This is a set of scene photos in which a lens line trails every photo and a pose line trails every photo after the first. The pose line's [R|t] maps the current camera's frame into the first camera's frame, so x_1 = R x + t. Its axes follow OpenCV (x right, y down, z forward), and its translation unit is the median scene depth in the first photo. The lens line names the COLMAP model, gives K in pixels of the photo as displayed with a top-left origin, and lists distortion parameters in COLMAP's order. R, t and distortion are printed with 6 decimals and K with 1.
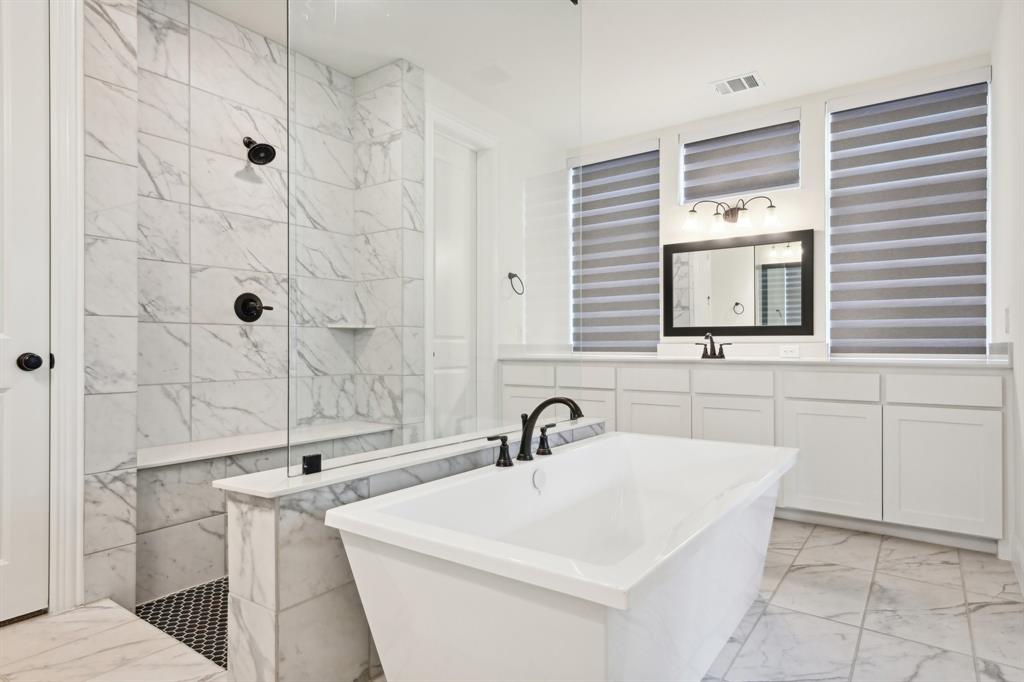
lens RADIAL K [[581.3, 0, 516.5], [0, 581.3, 343.2], [0, 0, 1]] dist [0.014433, -0.003016]
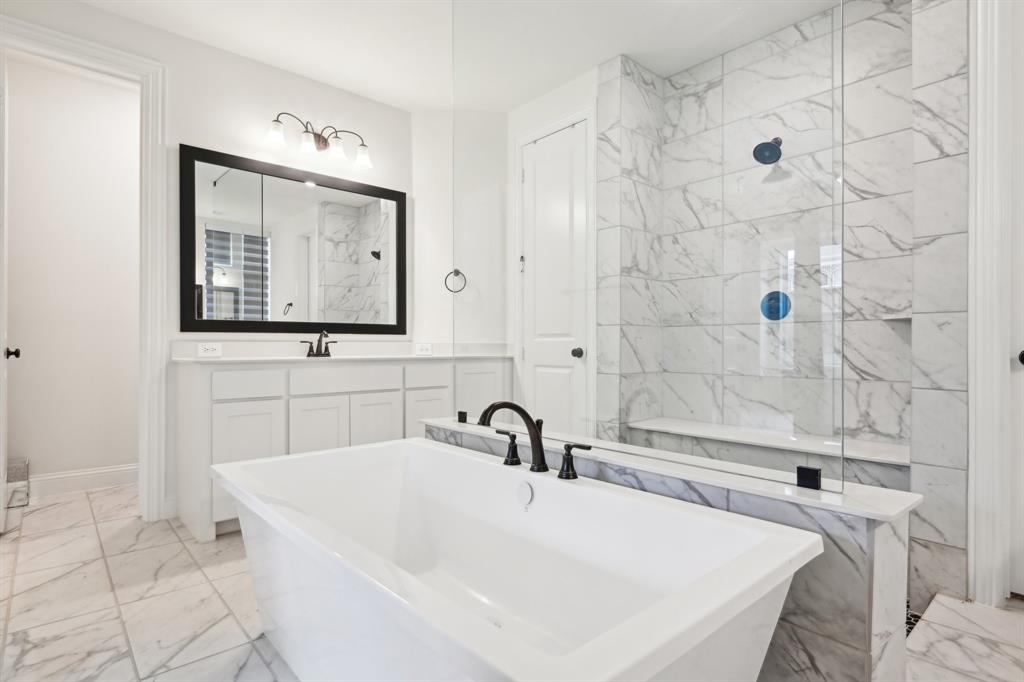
lens RADIAL K [[532.6, 0, 514.0], [0, 532.6, 345.9], [0, 0, 1]] dist [-0.000383, -0.000360]
pose [[-0.230913, 0.002230, -0.972972, 0.552652], [0.007093, 0.999975, 0.000608, 0.004847], [0.972949, -0.006761, -0.230923, 0.774010]]
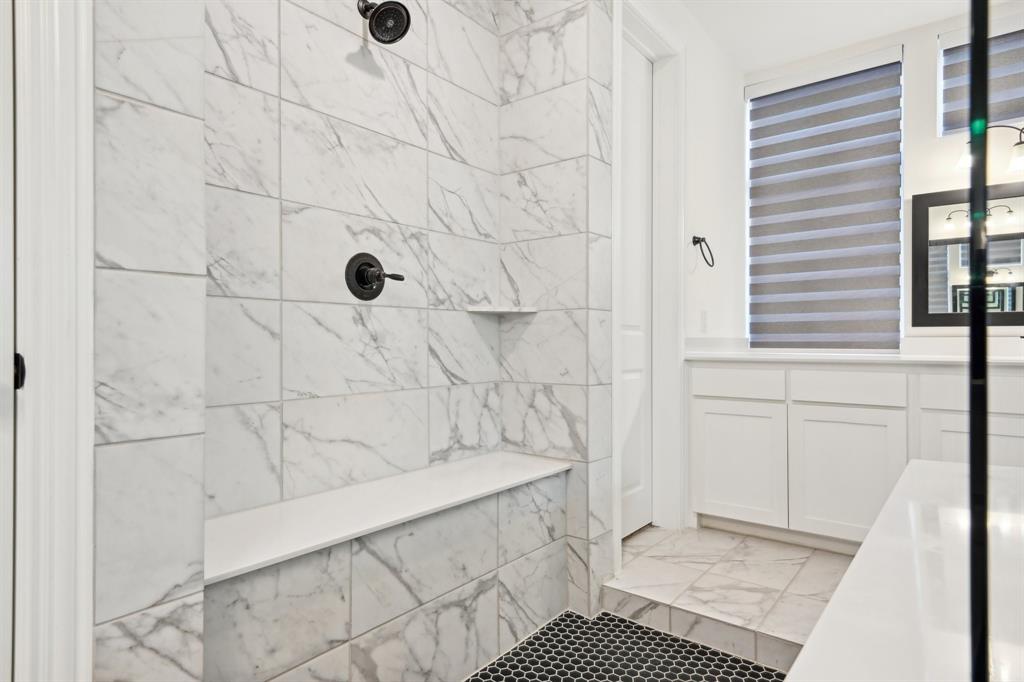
lens RADIAL K [[578.2, 0, 506.3], [0, 578.2, 340.9], [0, 0, 1]] dist [0.014543, -0.001177]
pose [[0.998379, 0.001822, -0.056894, -0.276228], [-0.001564, 0.999988, 0.004578, 0.003903], [0.056902, -0.004482, 0.998370, 0.397111]]
